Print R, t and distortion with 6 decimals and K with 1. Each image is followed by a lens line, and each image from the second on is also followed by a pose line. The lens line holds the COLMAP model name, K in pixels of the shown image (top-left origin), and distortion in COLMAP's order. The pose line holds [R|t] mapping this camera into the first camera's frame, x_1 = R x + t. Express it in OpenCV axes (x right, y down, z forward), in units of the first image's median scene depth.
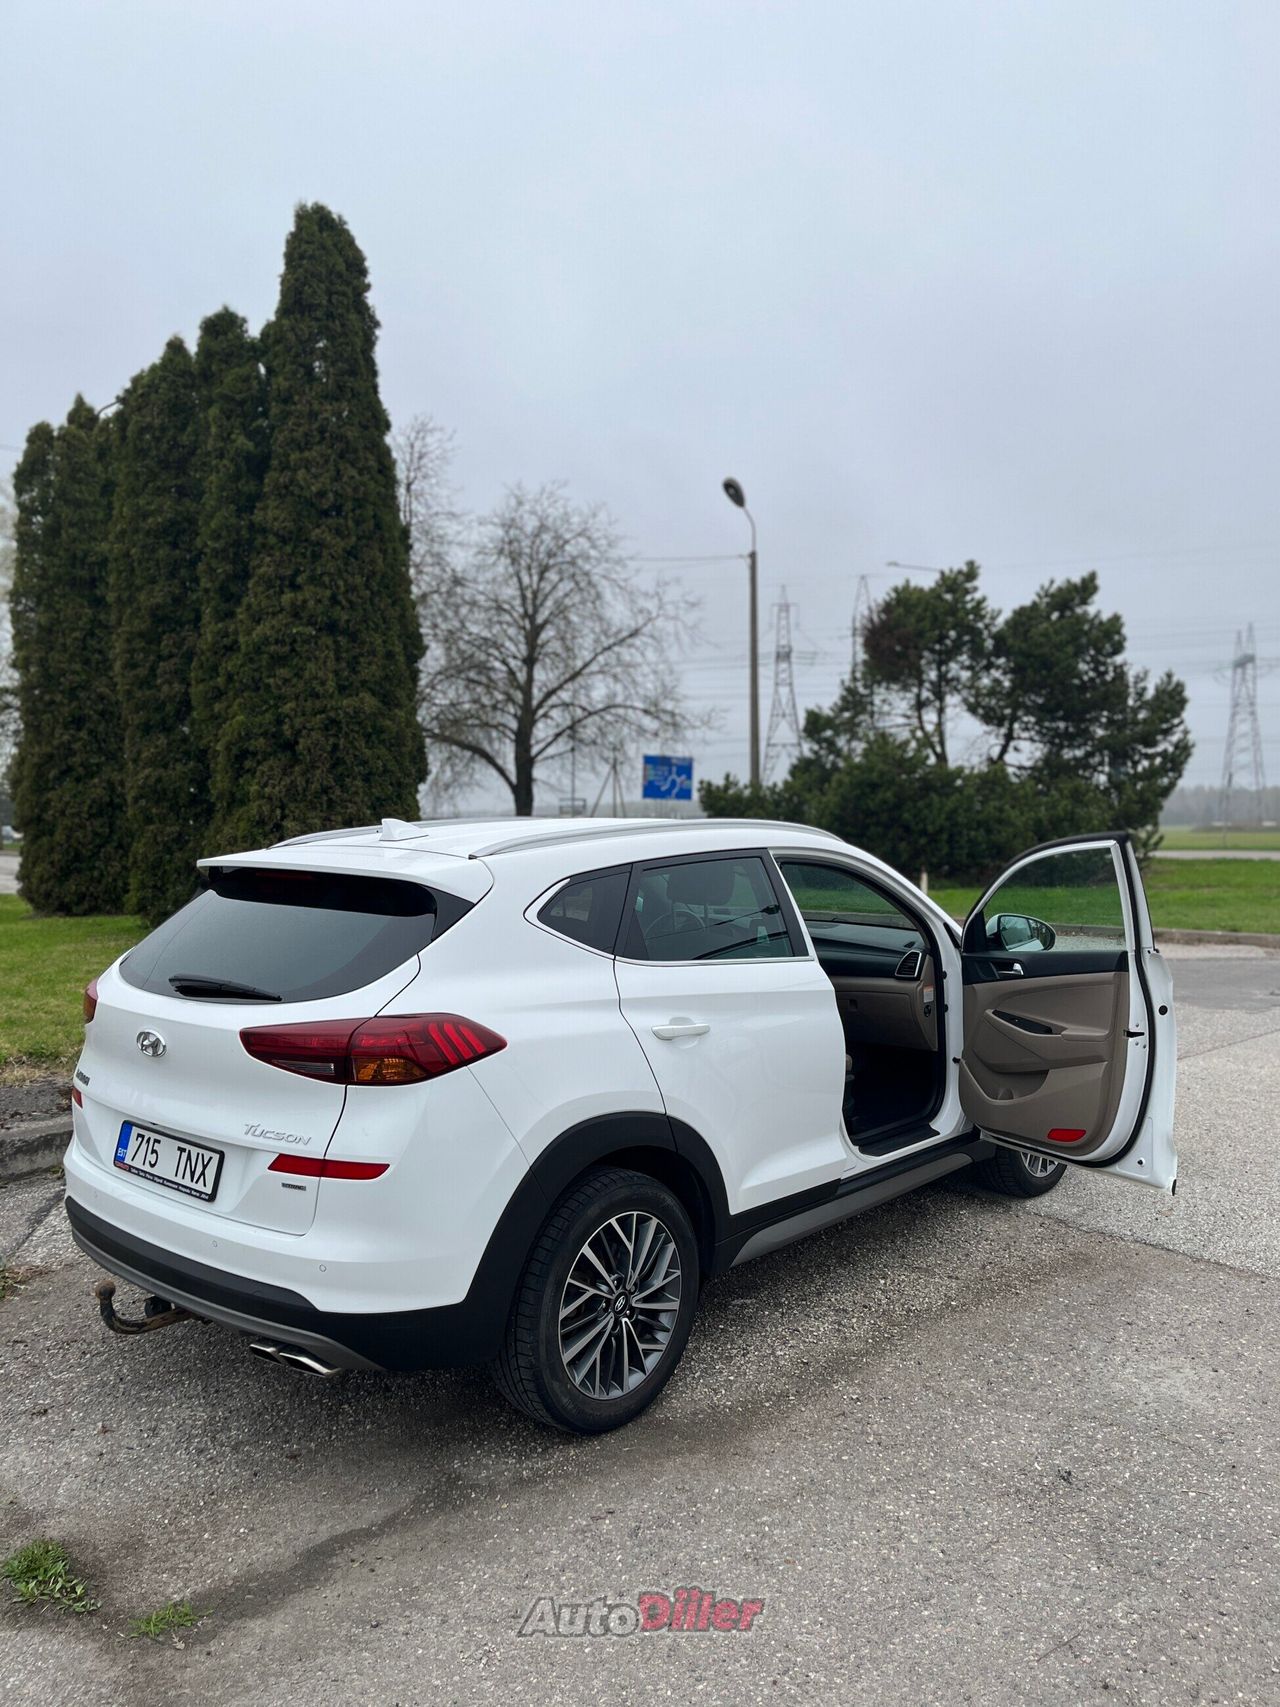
lens RADIAL K [[1293.9, 0, 646.9], [0, 1293.9, 847.5], [0, 0, 1]] dist [0.080915, -0.130132]
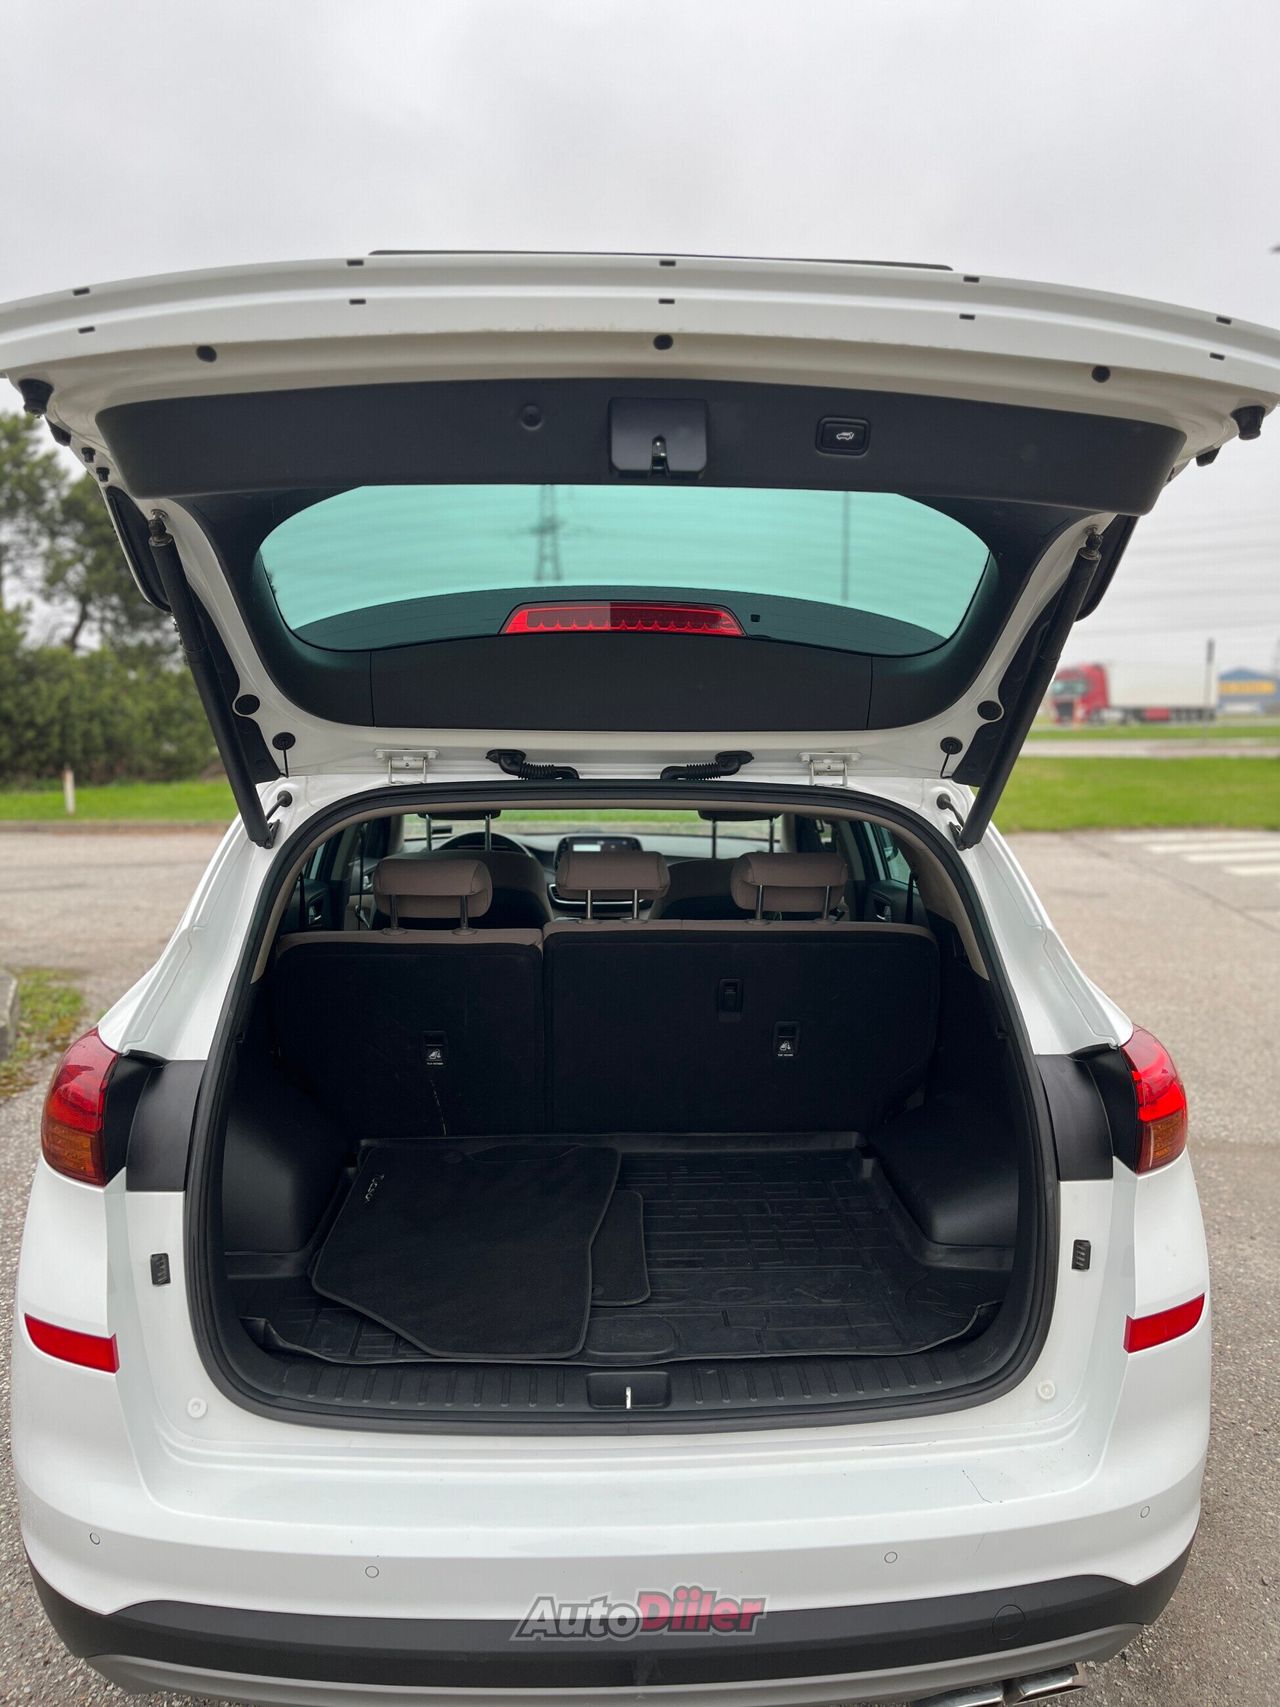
lens RADIAL K [[1290.2, 0, 643.3], [0, 1290.2, 837.1], [0, 0, 1]] dist [0.095882, -0.141730]
pose [[0.704355, -0.063369, 0.707014, -0.112533], [0.010686, 0.996841, 0.078700, -0.001249], [-0.709767, -0.047878, 0.702807, 0.113111]]
